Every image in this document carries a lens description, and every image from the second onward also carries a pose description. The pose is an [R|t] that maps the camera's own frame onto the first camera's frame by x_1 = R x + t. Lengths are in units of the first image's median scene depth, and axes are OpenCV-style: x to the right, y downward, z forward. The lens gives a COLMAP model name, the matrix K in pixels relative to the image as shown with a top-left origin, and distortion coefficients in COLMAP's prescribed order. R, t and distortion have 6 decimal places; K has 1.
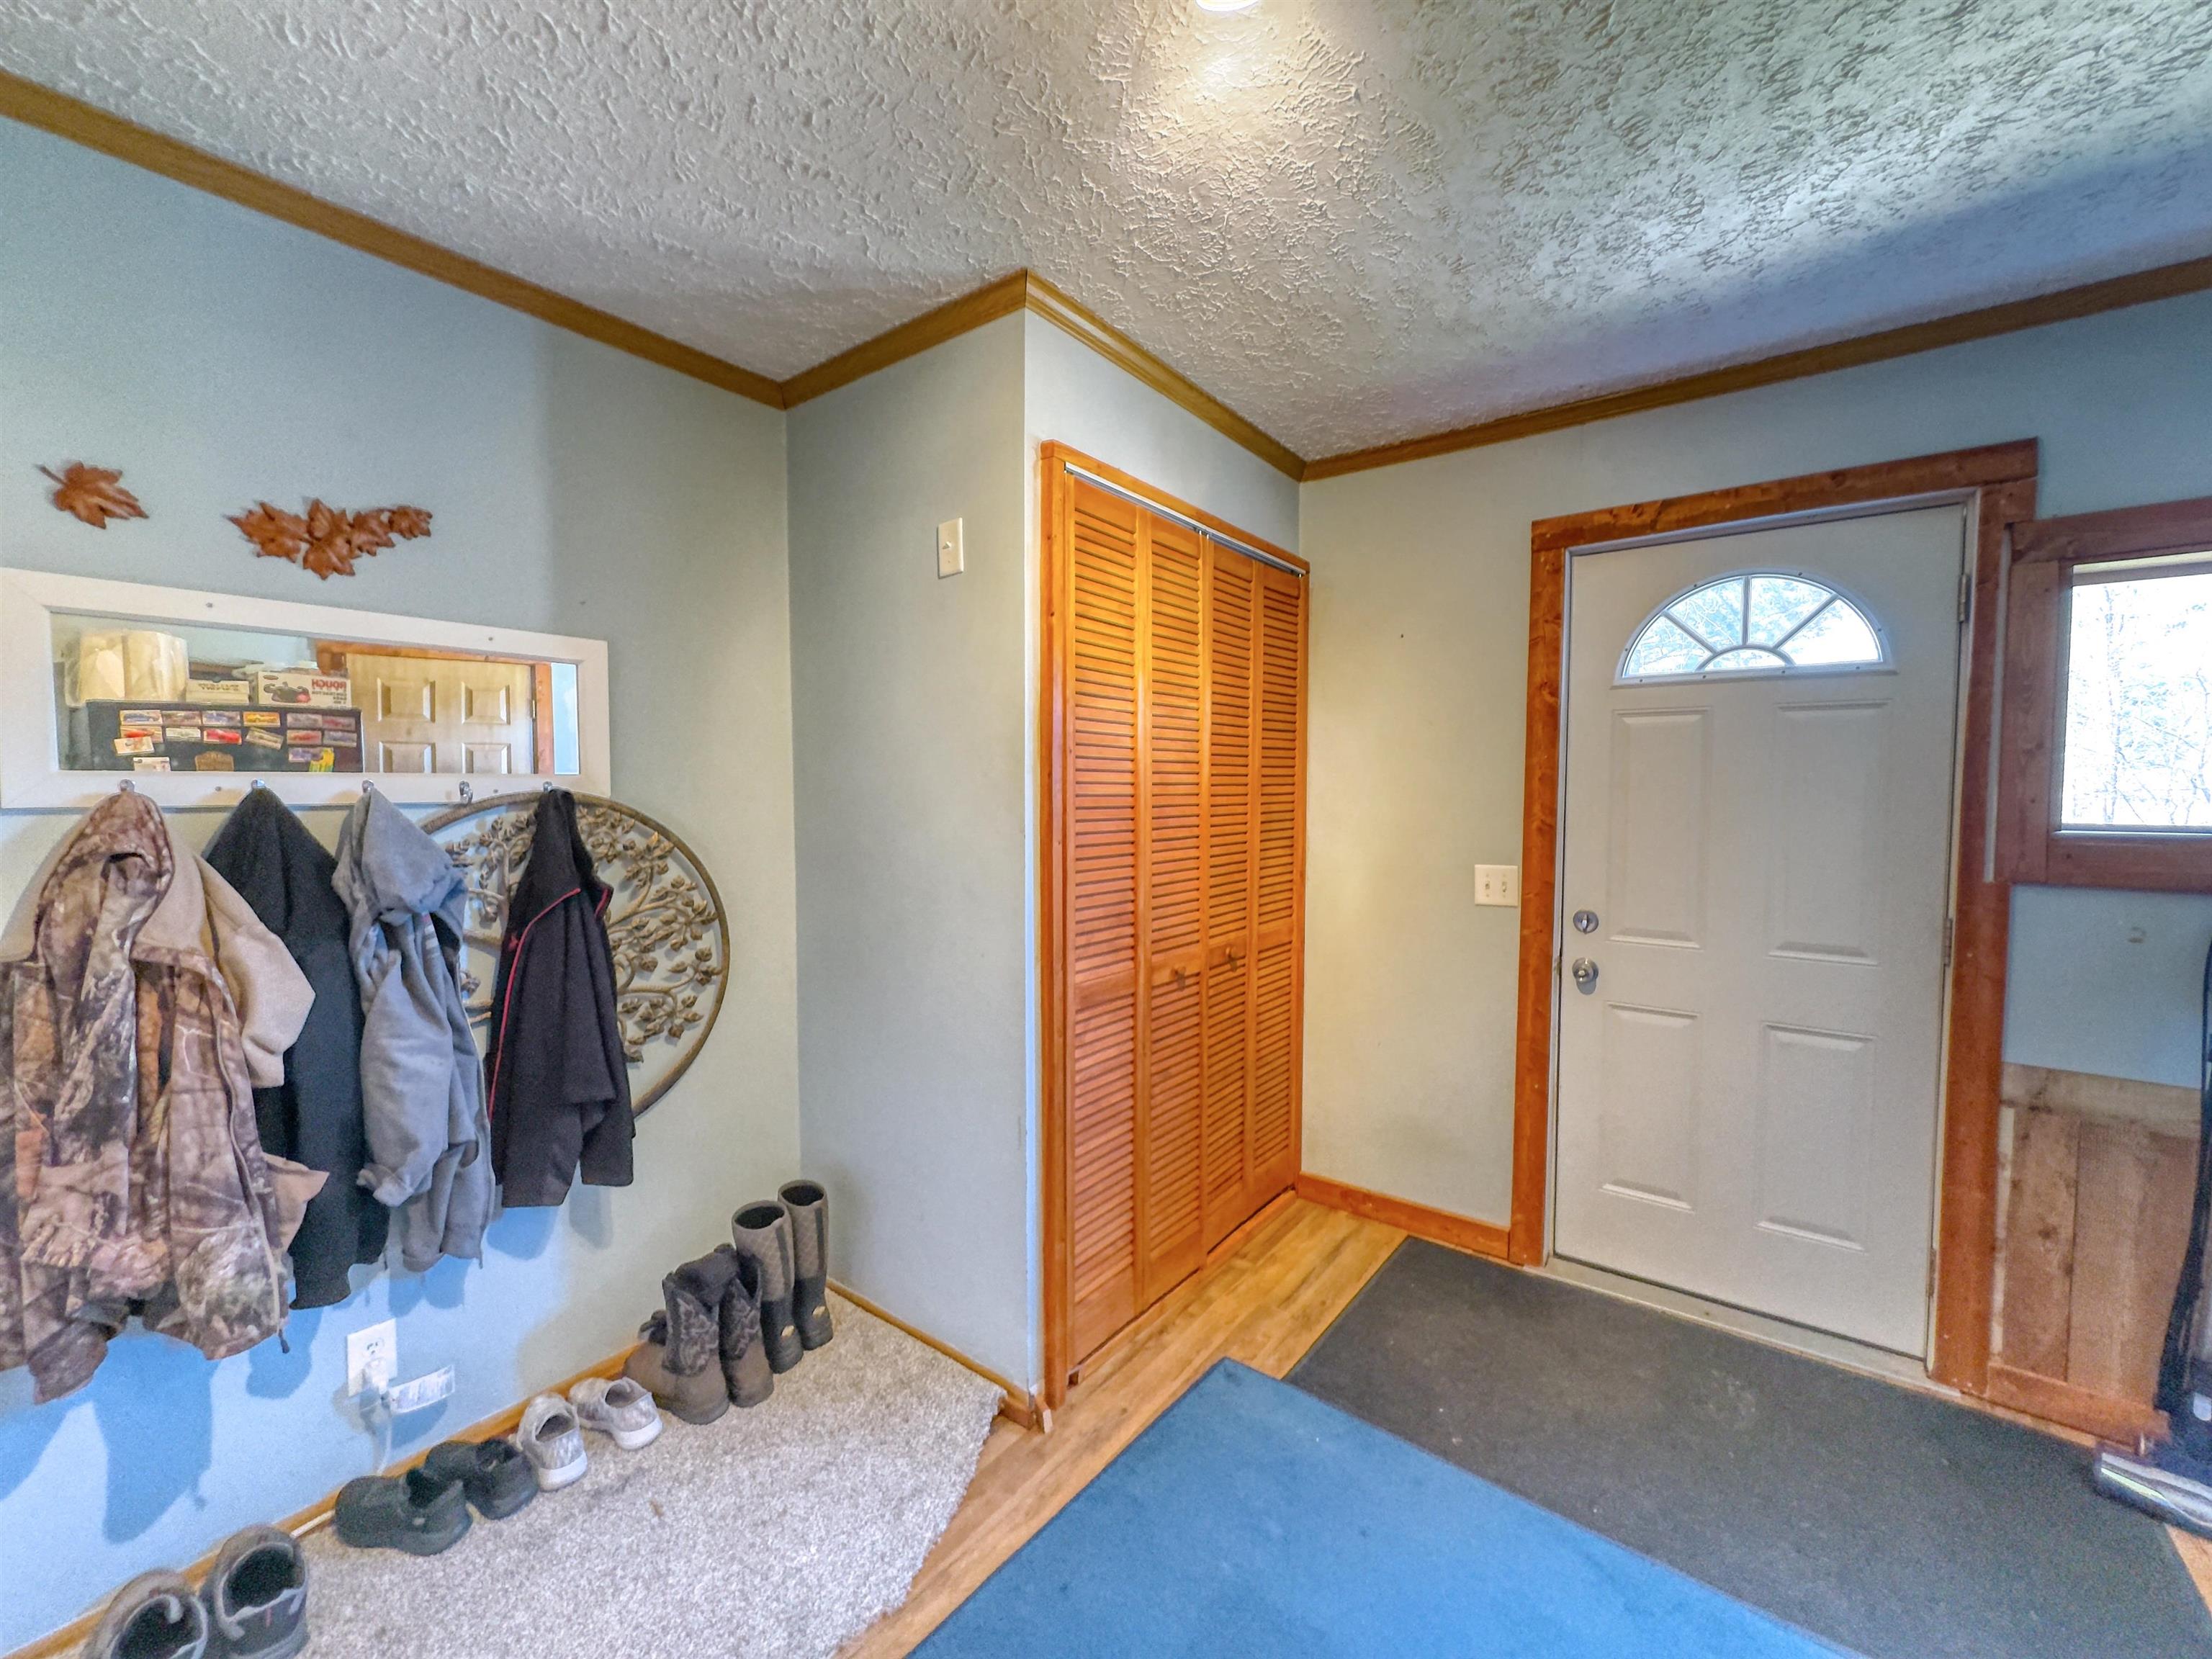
lens RADIAL K [[879.6, 0, 1109.8], [0, 879.6, 824.4], [0, 0, 1]] dist [-0.002428, 0.000054]
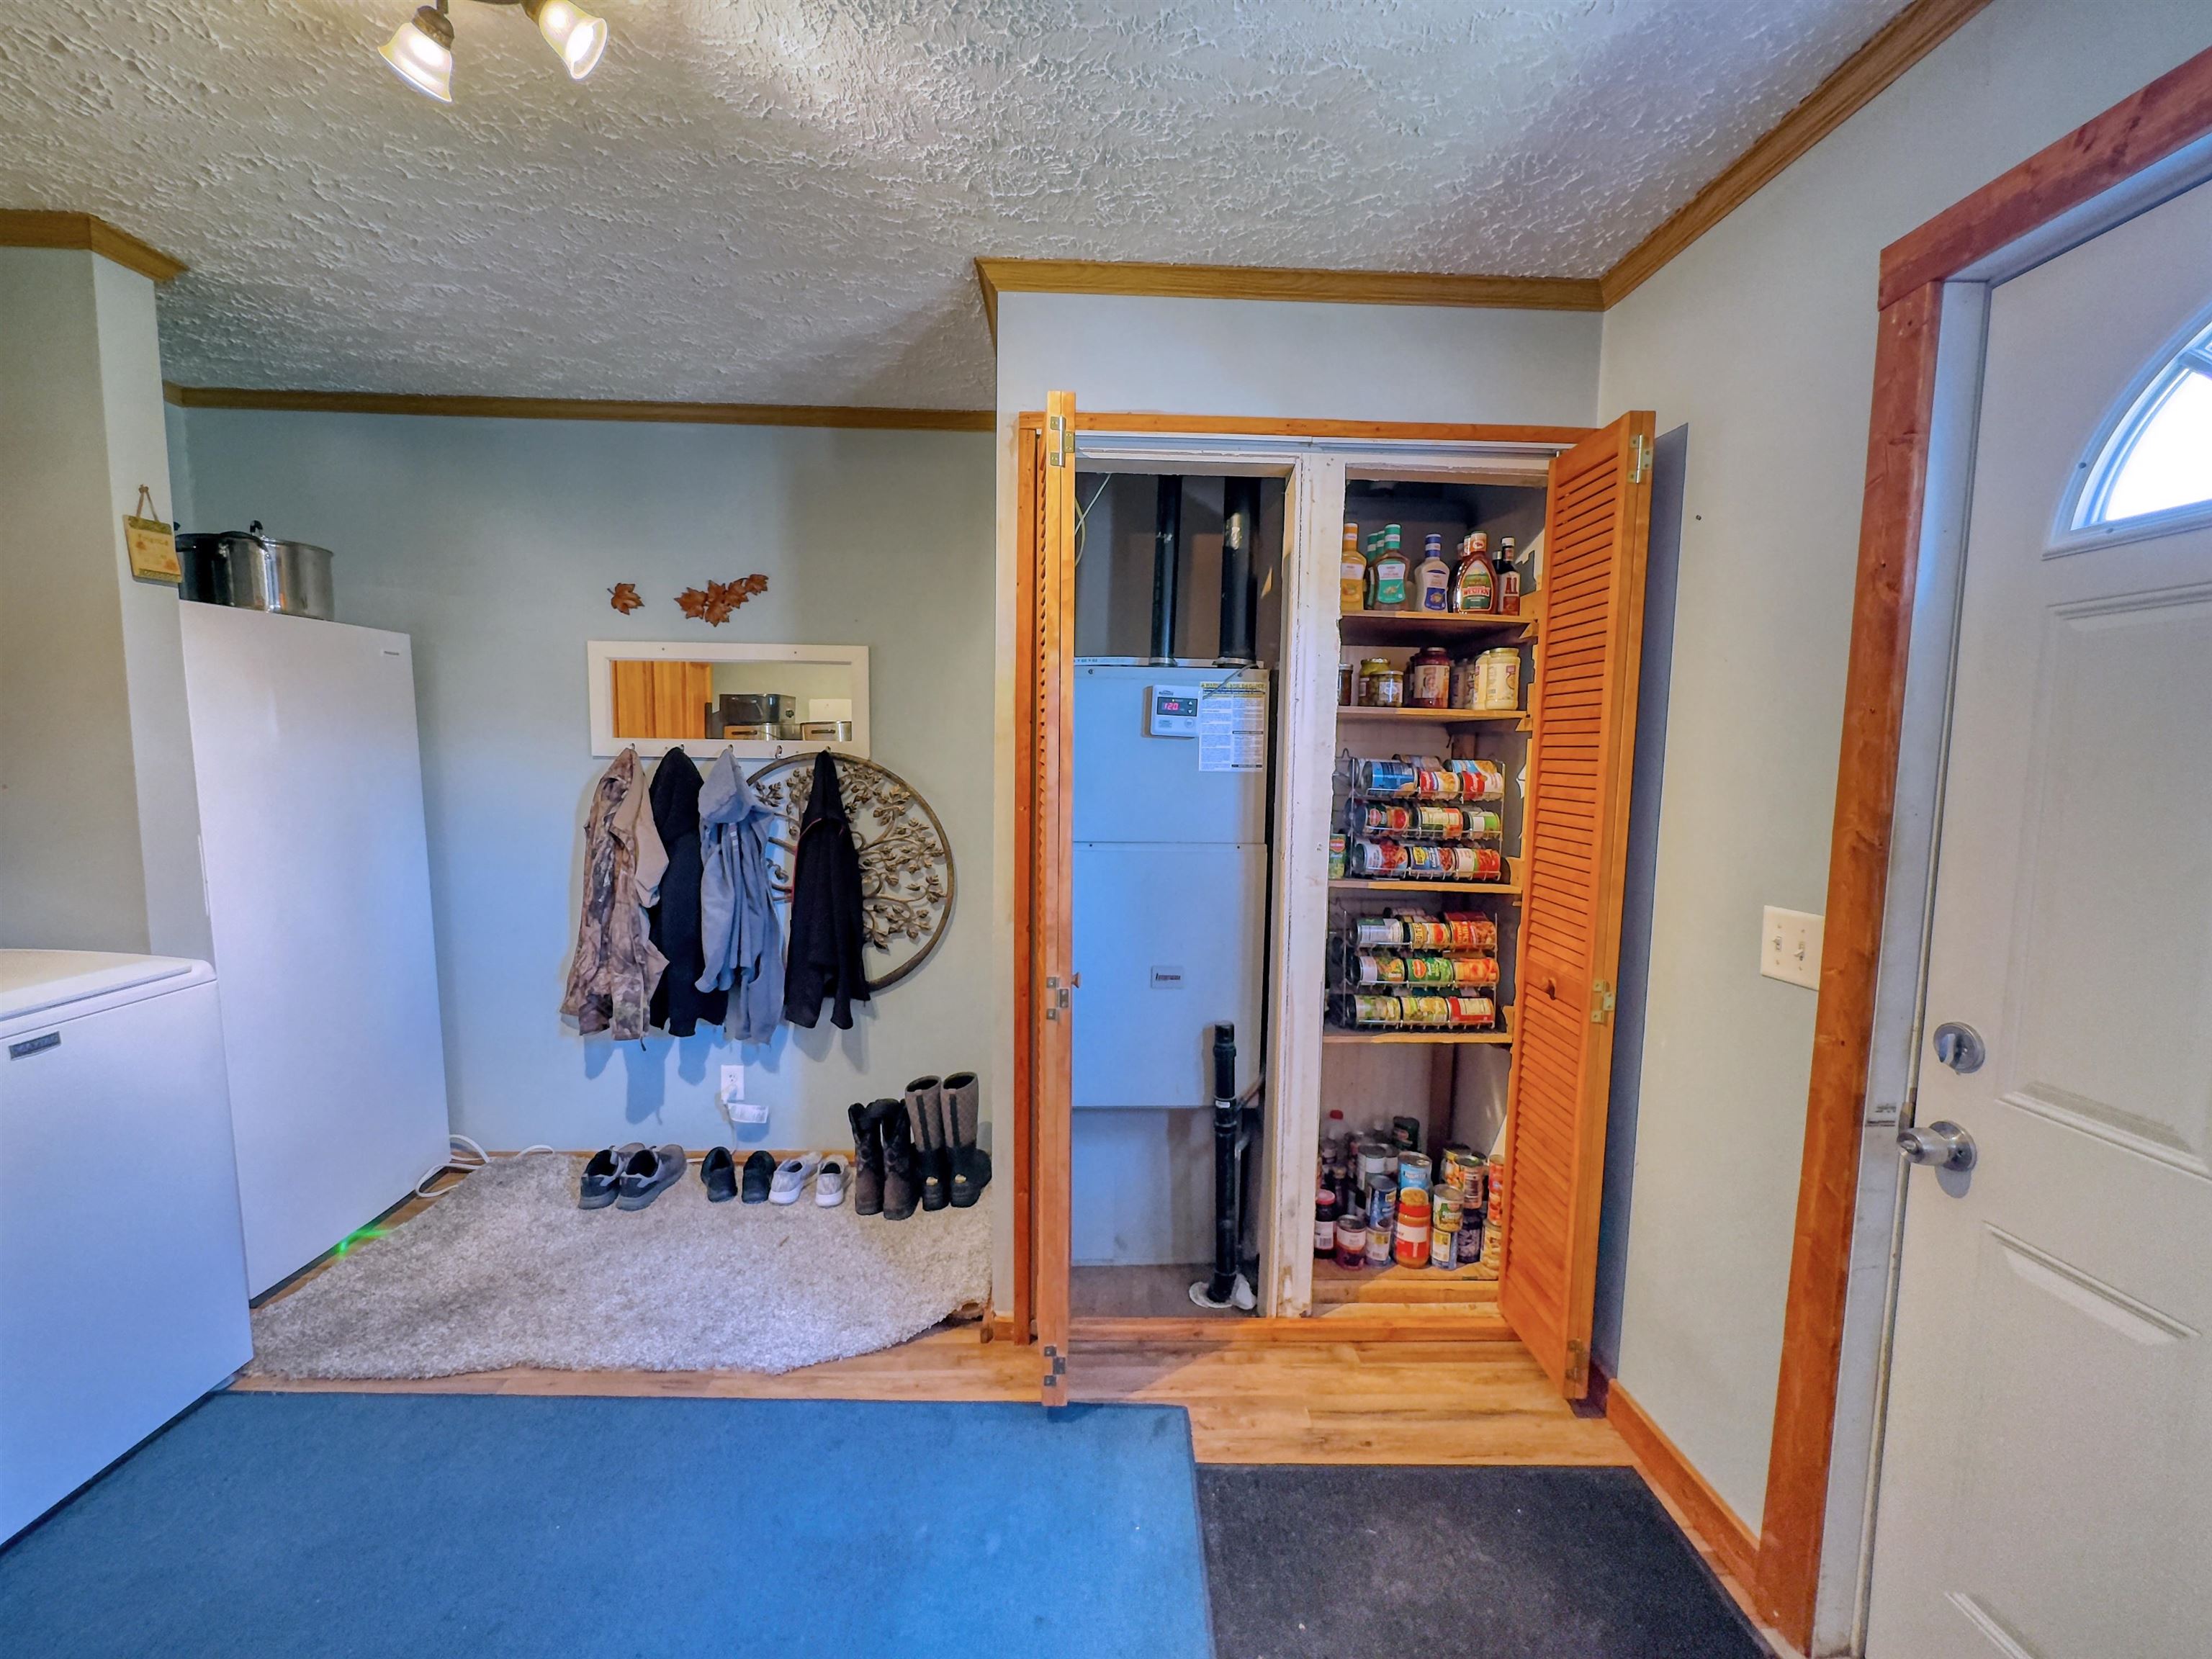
lens RADIAL K [[879.6, 0, 1104.7], [0, 879.6, 826.2], [0, 0, 1]] dist [-0.002428, 0.000054]
pose [[0.629771, 0.075515, -0.773101, 0.764353], [-0.051297, 0.997134, 0.055612, -0.019094], [0.775085, 0.004635, 0.631840, 0.406780]]
